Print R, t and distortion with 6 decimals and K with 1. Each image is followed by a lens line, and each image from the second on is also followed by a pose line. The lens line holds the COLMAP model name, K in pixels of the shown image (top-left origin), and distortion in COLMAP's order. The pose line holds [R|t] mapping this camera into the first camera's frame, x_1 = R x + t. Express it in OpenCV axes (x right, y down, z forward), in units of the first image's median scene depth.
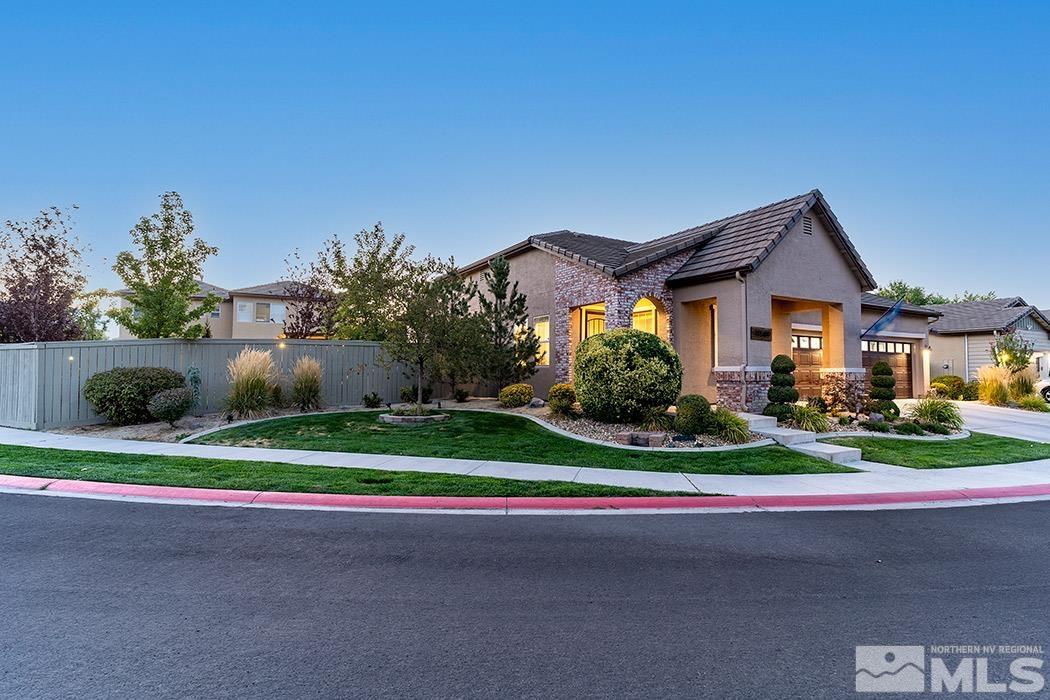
lens RADIAL K [[540.5, 0, 526.9], [0, 540.5, 353.4], [0, 0, 1]] dist [-0.004280, 0.001858]
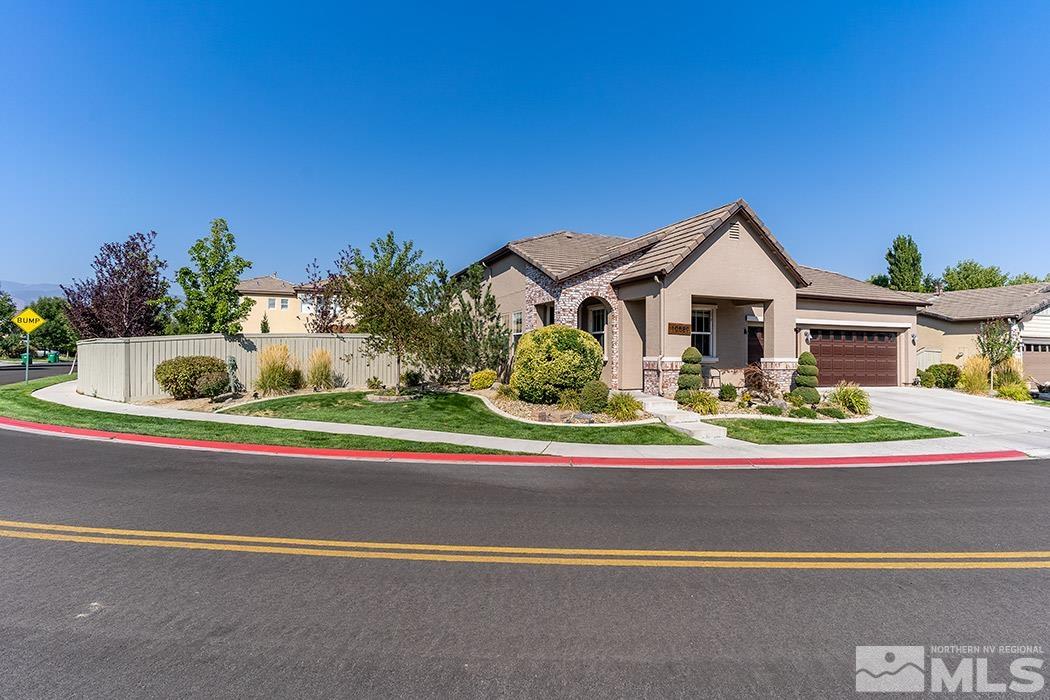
lens RADIAL K [[542.1, 0, 525.0], [0, 542.1, 350.0], [0, 0, 1]] dist [-0.003917, -0.000242]
pose [[0.990157, 0.001201, -0.139953, 0.261982], [0.002209, 0.999705, 0.024204, -0.019509], [0.139941, -0.024274, 0.989862, -0.192425]]
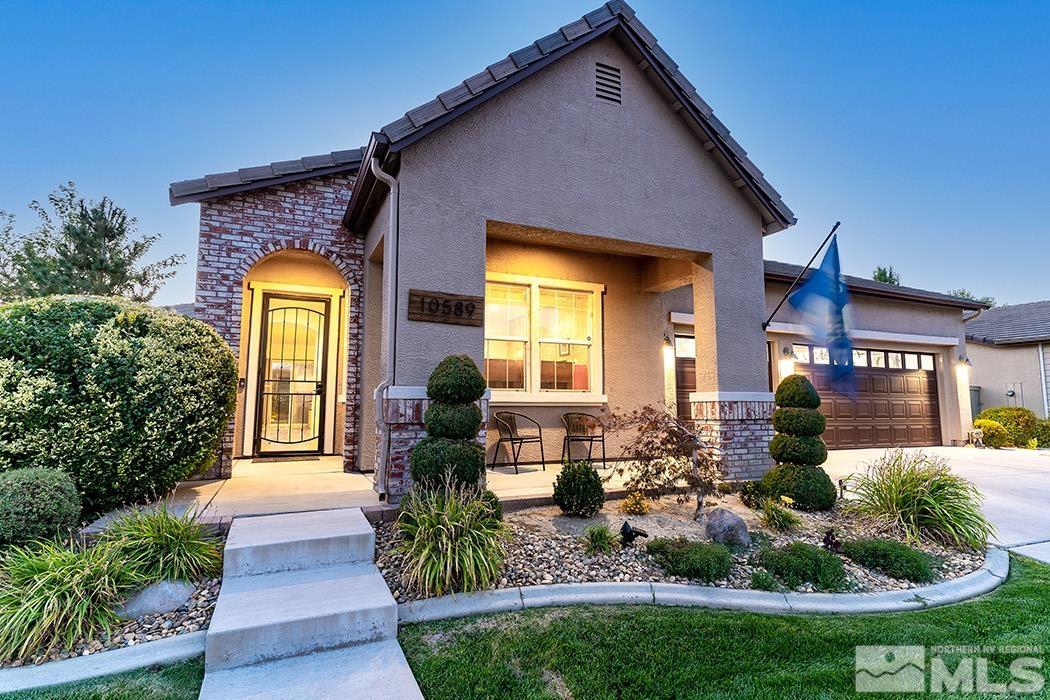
lens RADIAL K [[540.5, 0, 526.9], [0, 540.5, 353.4], [0, 0, 1]] dist [-0.004280, 0.001858]
pose [[0.995073, -0.013790, -0.098177, 0.523992], [0.007765, 0.998077, -0.061492, 0.023963], [0.098836, 0.060427, 0.993267, 0.583974]]
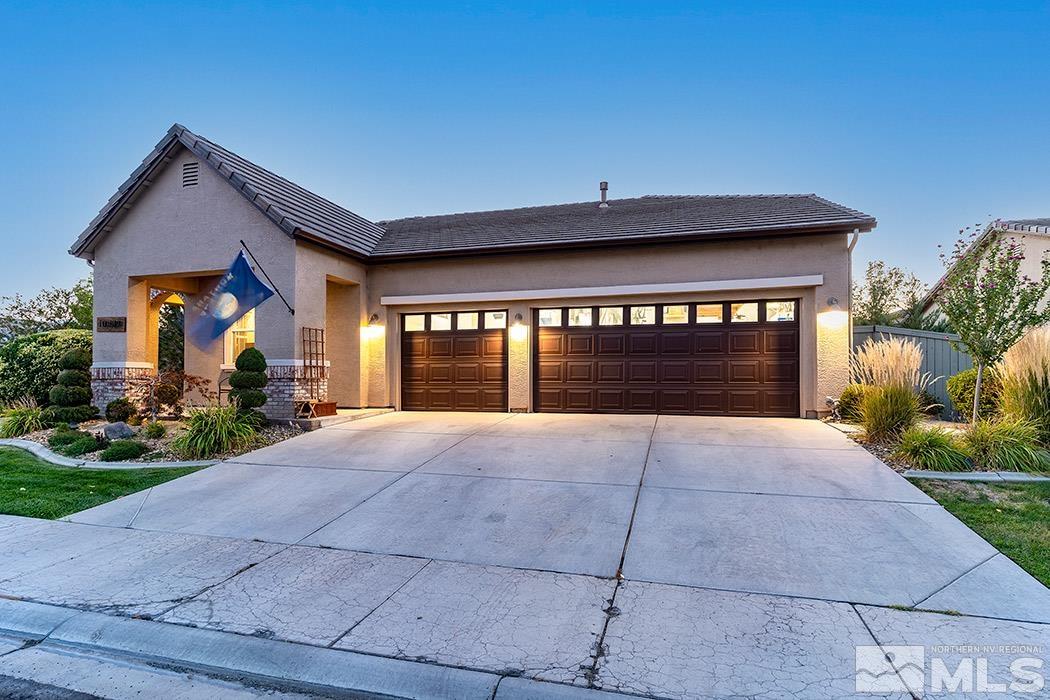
lens RADIAL K [[533.4, 0, 524.1], [0, 533.4, 375.9], [0, 0, 1]] dist [-0.001469, 0.000365]
pose [[0.702343, -0.011317, -0.711749, 1.474000], [0.034521, 0.999239, 0.018177, 0.052384], [0.711002, -0.037336, 0.702198, 0.850270]]
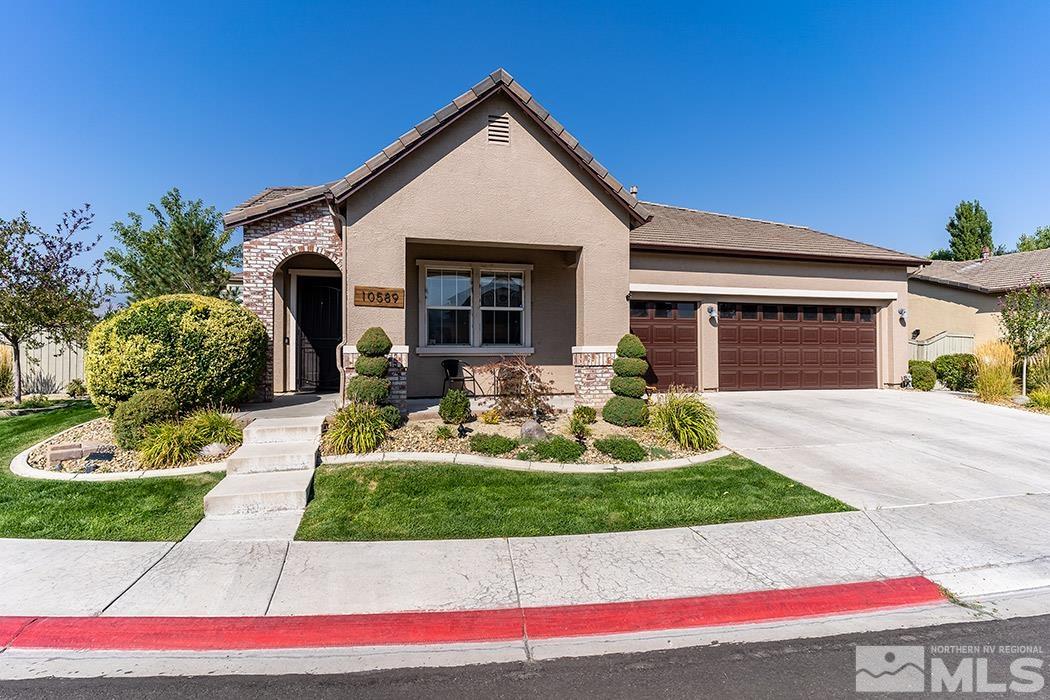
lens RADIAL K [[536.5, 0, 526.6], [0, 536.5, 353.5], [0, 0, 1]] dist [0.003890, -0.004086]
pose [[0.968532, -0.006338, -0.248810, 0.758902], [0.016352, 0.999136, 0.038202, 0.011134], [0.248353, -0.041068, 0.967799, 0.392254]]
